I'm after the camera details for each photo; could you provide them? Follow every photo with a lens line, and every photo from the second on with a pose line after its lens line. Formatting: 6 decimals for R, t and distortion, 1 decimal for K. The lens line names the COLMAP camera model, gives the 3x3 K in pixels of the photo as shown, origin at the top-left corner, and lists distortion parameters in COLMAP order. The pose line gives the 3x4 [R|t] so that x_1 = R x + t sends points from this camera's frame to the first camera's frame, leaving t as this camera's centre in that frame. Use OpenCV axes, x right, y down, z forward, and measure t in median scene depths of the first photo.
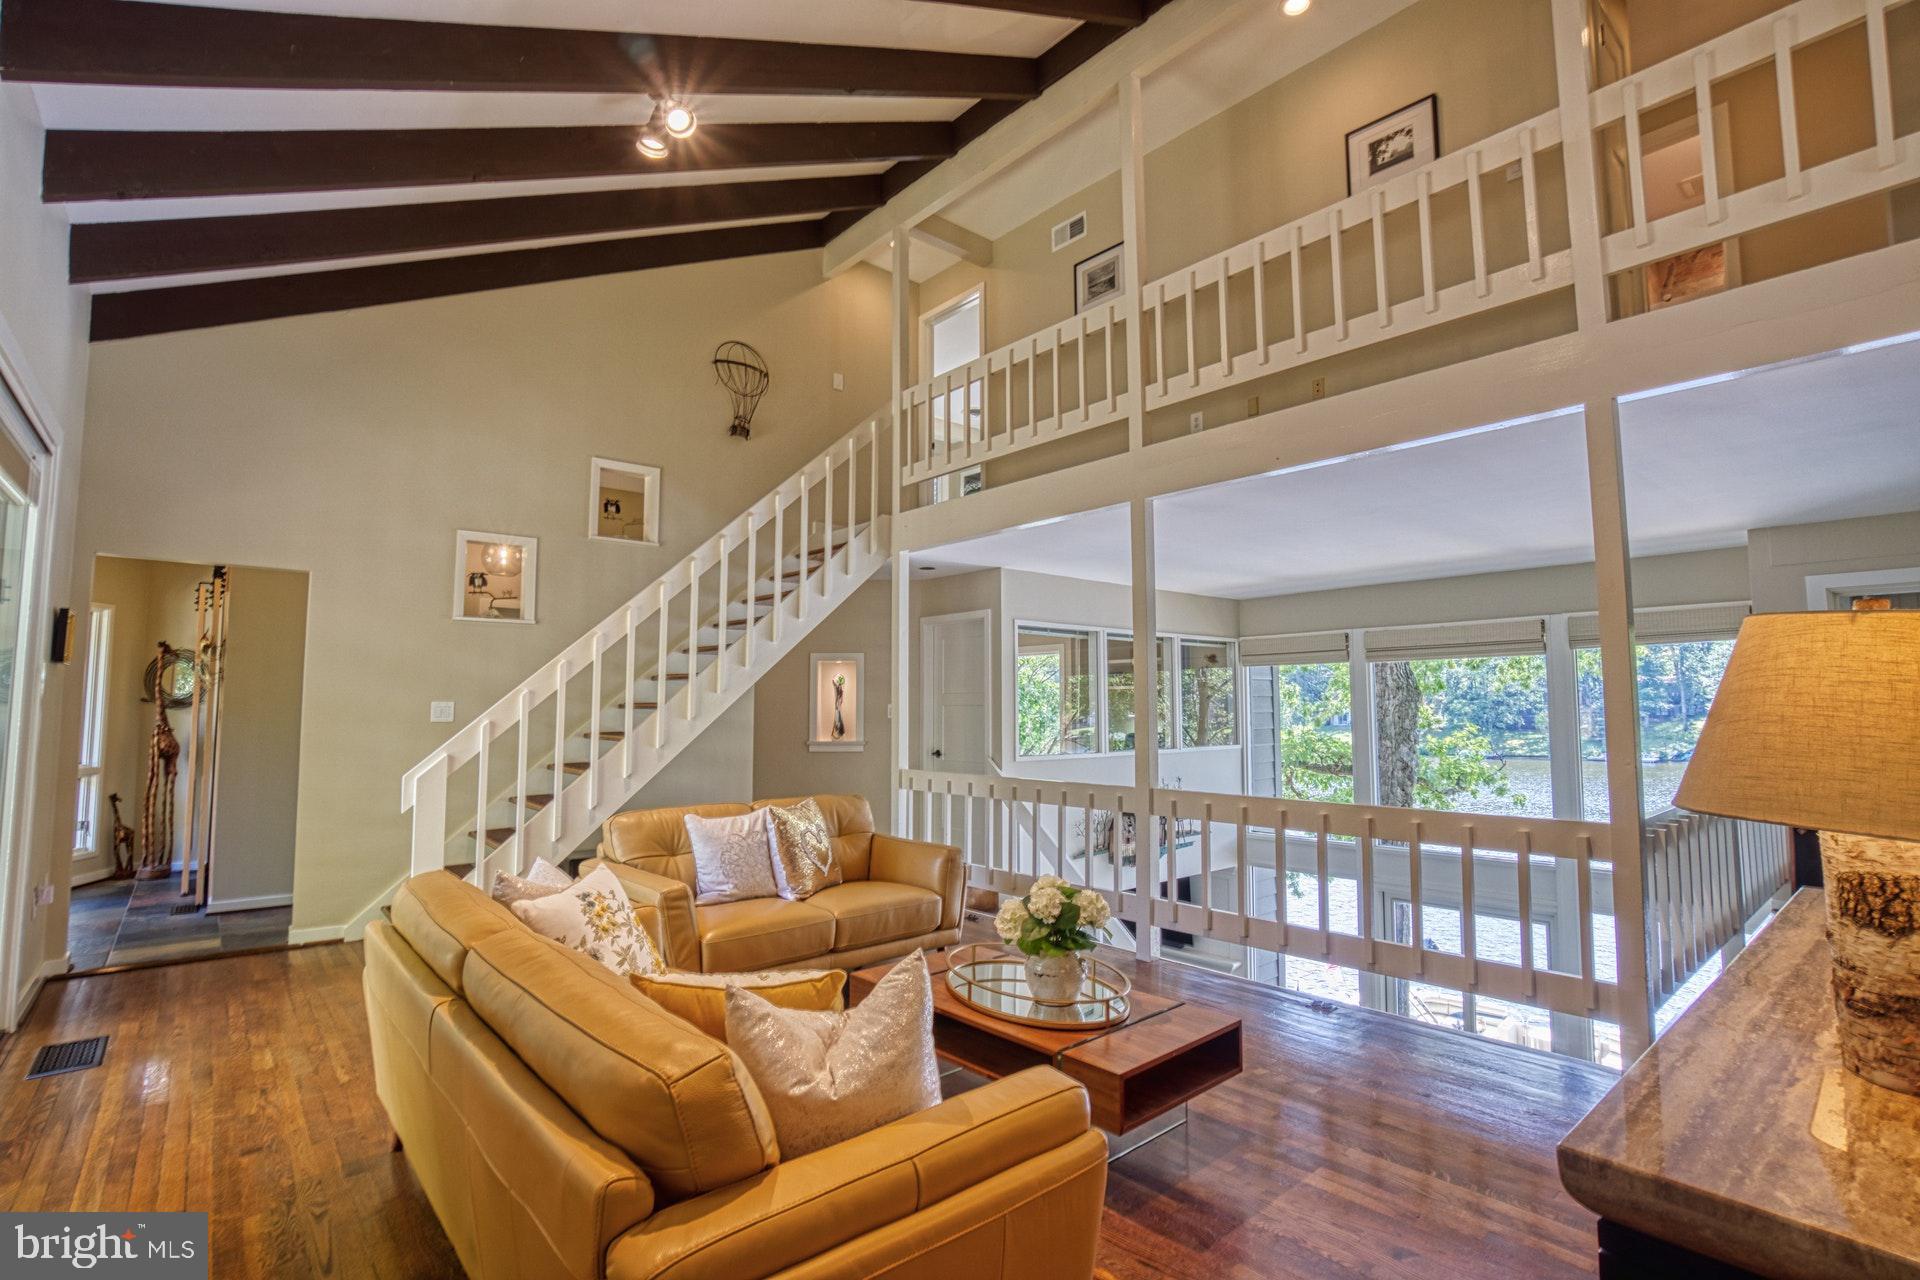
lens RADIAL K [[912.5, 0, 965.0], [0, 912.5, 633.6], [0, 0, 1]] dist [-0.010233, 0.000096]
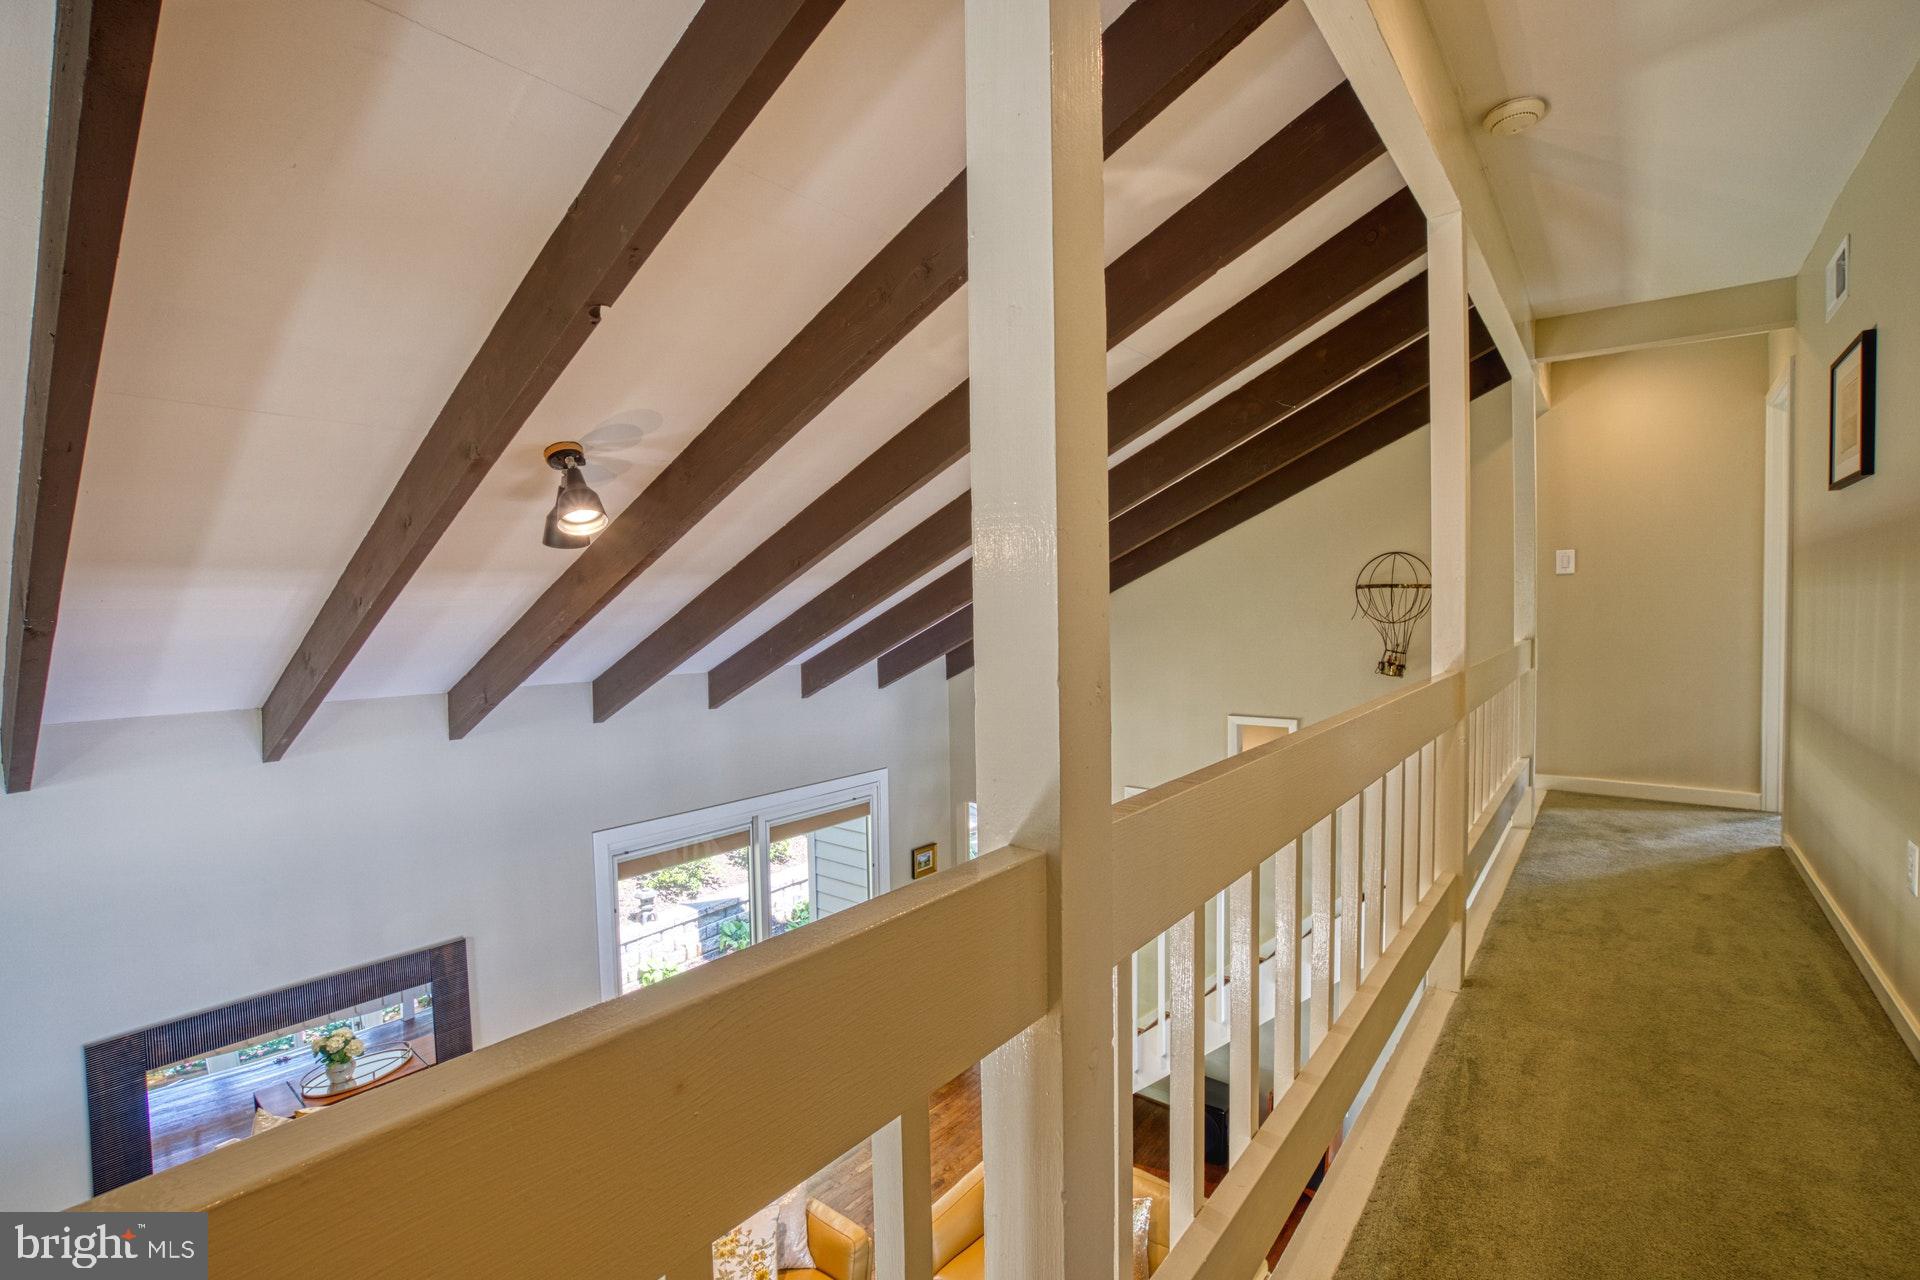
lens RADIAL K [[901.5, 0, 960.0], [0, 901.5, 640.0], [0, 0, 1]] dist [-0.050261, 0.027226]
pose [[0.191083, 0.044226, -0.980577, 0.573613], [0.088373, 0.994152, 0.062060, -0.400326], [0.977588, -0.098515, 0.186057, 0.565522]]
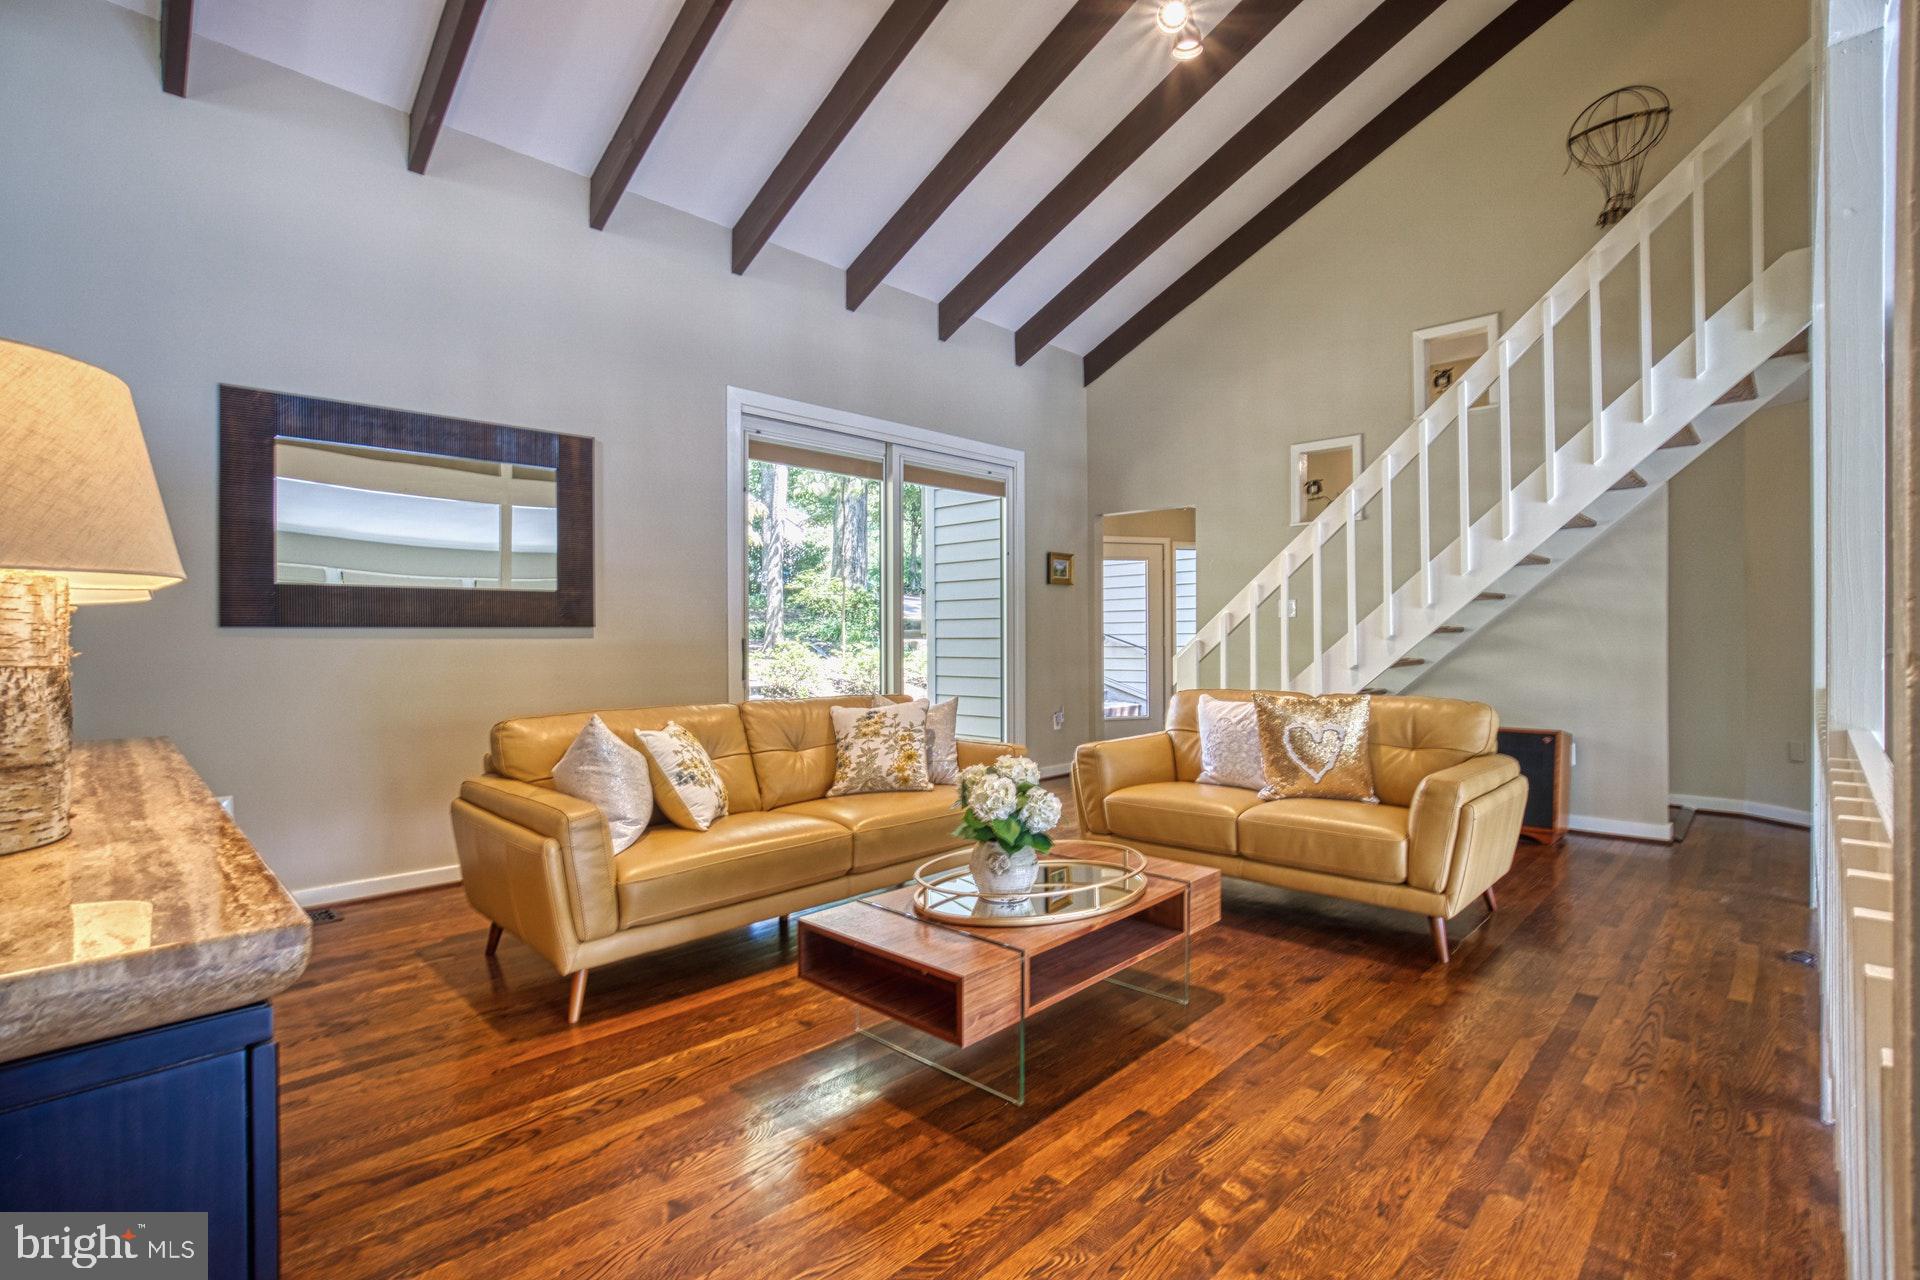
lens RADIAL K [[901.5, 0, 960.0], [0, 901.5, 640.0], [0, 0, 1]] dist [-0.050261, 0.027226]
pose [[0.093340, 0.000163, -0.995634, 0.489131], [0.082608, 0.996551, 0.007908, 0.079748], [0.992201, -0.082985, 0.093005, 0.469807]]
